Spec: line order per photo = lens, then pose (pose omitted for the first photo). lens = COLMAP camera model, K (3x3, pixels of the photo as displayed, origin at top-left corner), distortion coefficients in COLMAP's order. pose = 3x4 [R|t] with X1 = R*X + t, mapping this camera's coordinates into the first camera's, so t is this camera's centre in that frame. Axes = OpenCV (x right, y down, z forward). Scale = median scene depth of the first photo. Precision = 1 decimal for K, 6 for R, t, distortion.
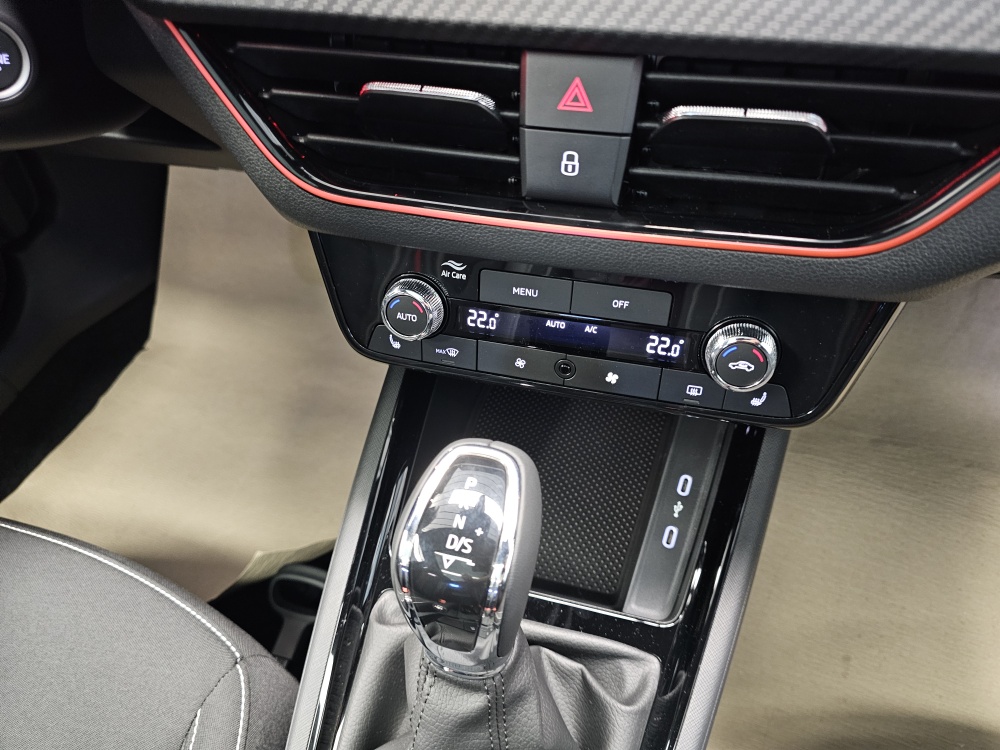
lens RADIAL K [[696.2, 0, 502.1], [0, 696.2, 374.8], [0, 0, 1]] dist [0.008240, -0.005538]
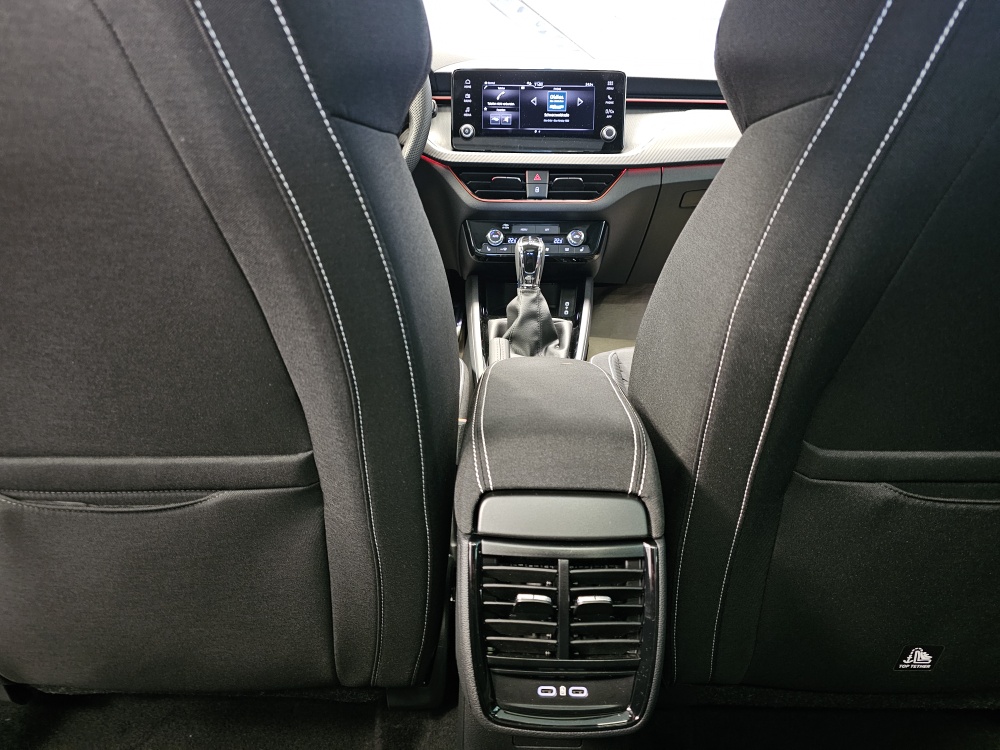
lens RADIAL K [[670.0, 0, 496.7], [0, 670.0, 372.4], [0, 0, 1]] dist [0.071670, -0.088961]
pose [[0.962188, -0.019171, 0.271712, -1.391969], [0.148367, 0.873442, -0.463773, 2.782716], [-0.228434, 0.486550, 0.843260, -2.177551]]
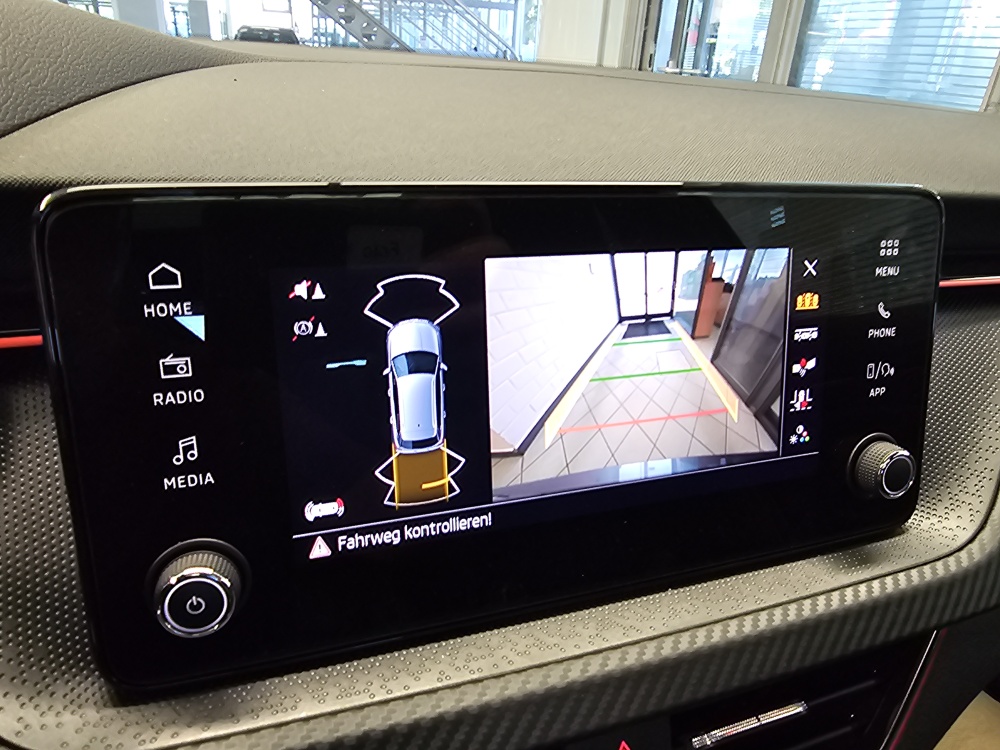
lens RADIAL K [[678.9, 0, 493.4], [0, 678.9, 381.0], [0, 0, 1]] dist [0.004733, 0.000547]
pose [[0.816528, -0.138067, 0.560552, -0.454299], [0.361561, 0.879268, -0.310099, -0.561408], [-0.450062, 0.455878, 0.767867, 0.074543]]
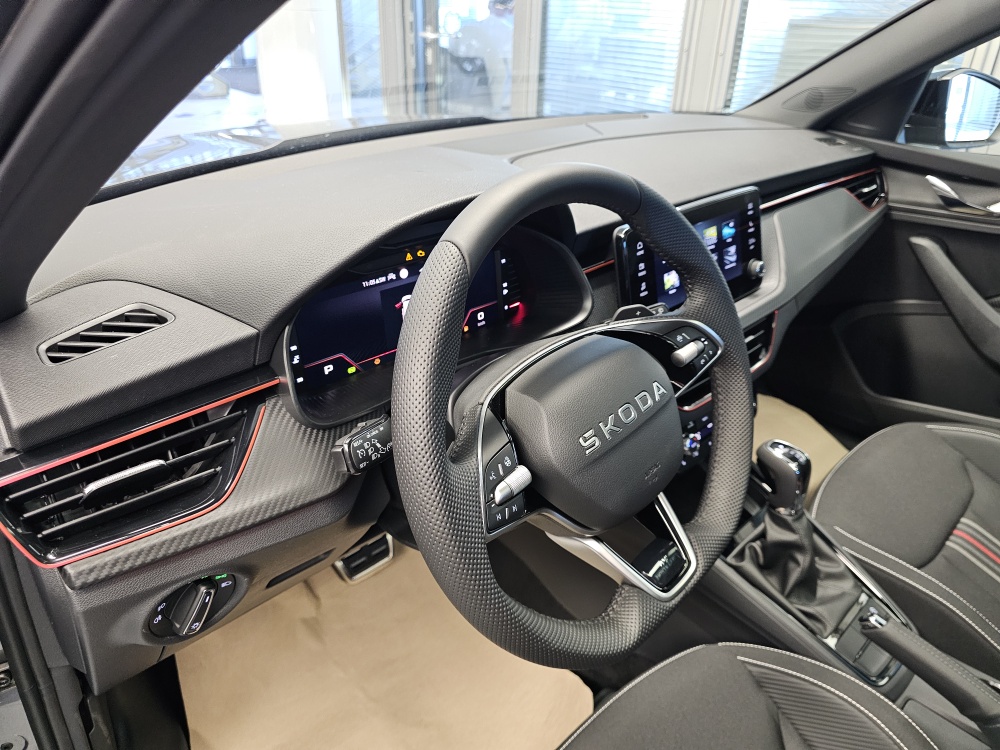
lens RADIAL K [[686.4, 0, 506.3], [0, 686.4, 366.5], [0, 0, 1]] dist [0.026436, -0.039089]
pose [[0.496199, -0.336470, 0.800359, -3.116568], [0.624332, 0.778880, -0.059627, -0.752525], [-0.603321, 0.529277, 0.596548, -0.446130]]
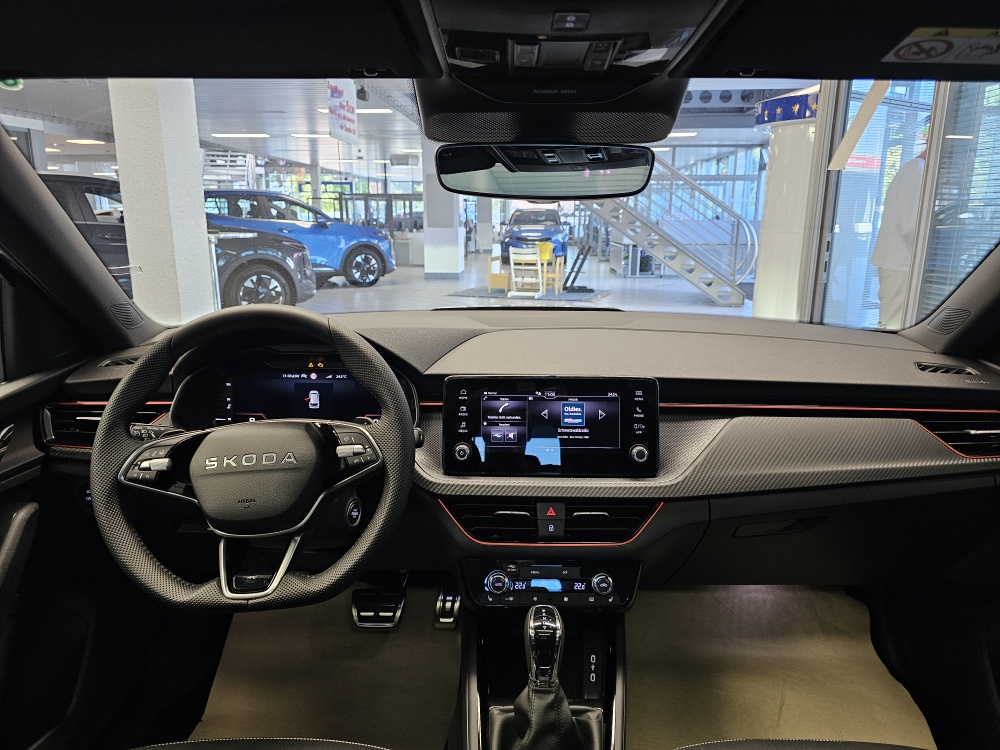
lens RADIAL K [[670.0, 0, 496.7], [0, 670.0, 372.4], [0, 0, 1]] dist [0.071670, -0.088961]
pose [[0.965543, 0.012709, 0.259935, -1.090914], [0.147873, 0.795113, -0.588158, 1.079935], [-0.214152, 0.606329, 0.765836, -2.164512]]
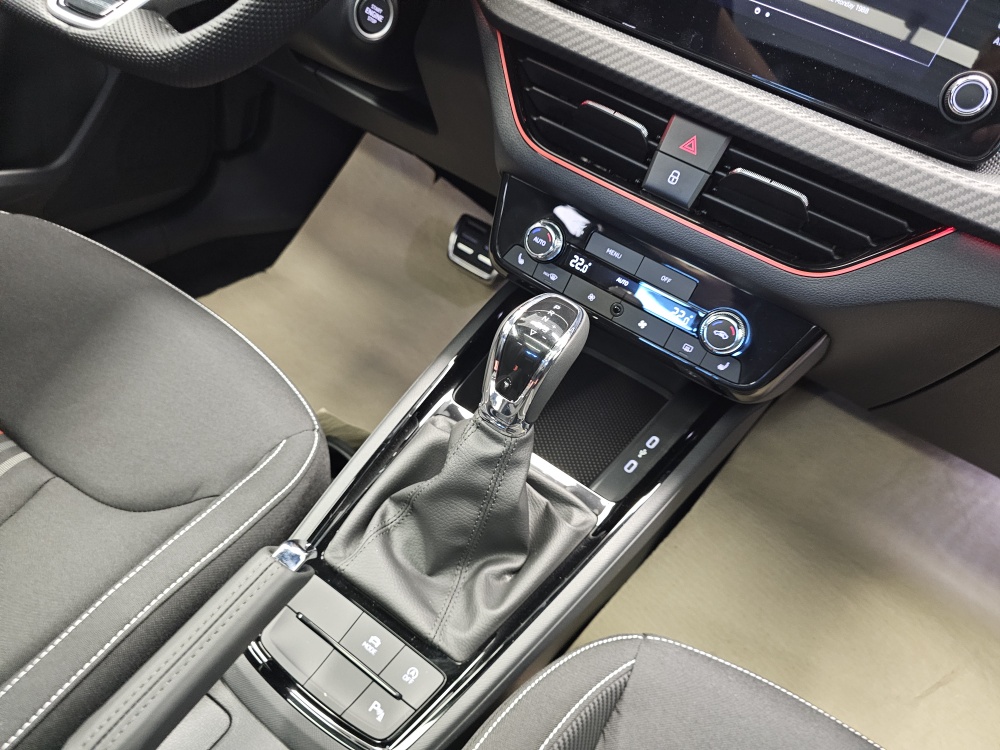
lens RADIAL K [[686.4, 0, 506.3], [0, 686.4, 366.5], [0, 0, 1]] dist [0.026436, -0.039089]
pose [[0.913323, 0.404784, -0.044627, -0.021258], [-0.405686, 0.894811, -0.186366, 0.597786], [-0.035505, 0.188317, 0.981466, -0.608712]]
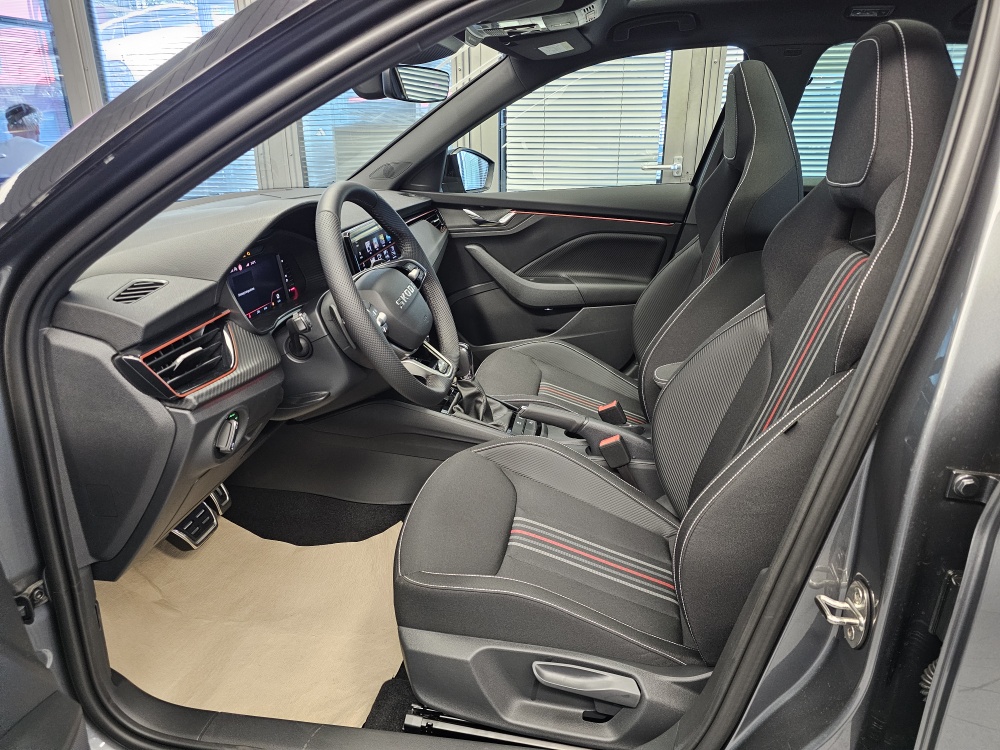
lens RADIAL K [[673.9, 0, 502.1], [0, 673.9, 367.6], [0, 0, 1]] dist [0.042826, -0.002545]
pose [[-0.129048, -0.271752, 0.953676, -5.539875], [0.766190, 0.583205, 0.269863, -0.951803], [-0.629524, 0.765522, 0.132952, 0.040452]]
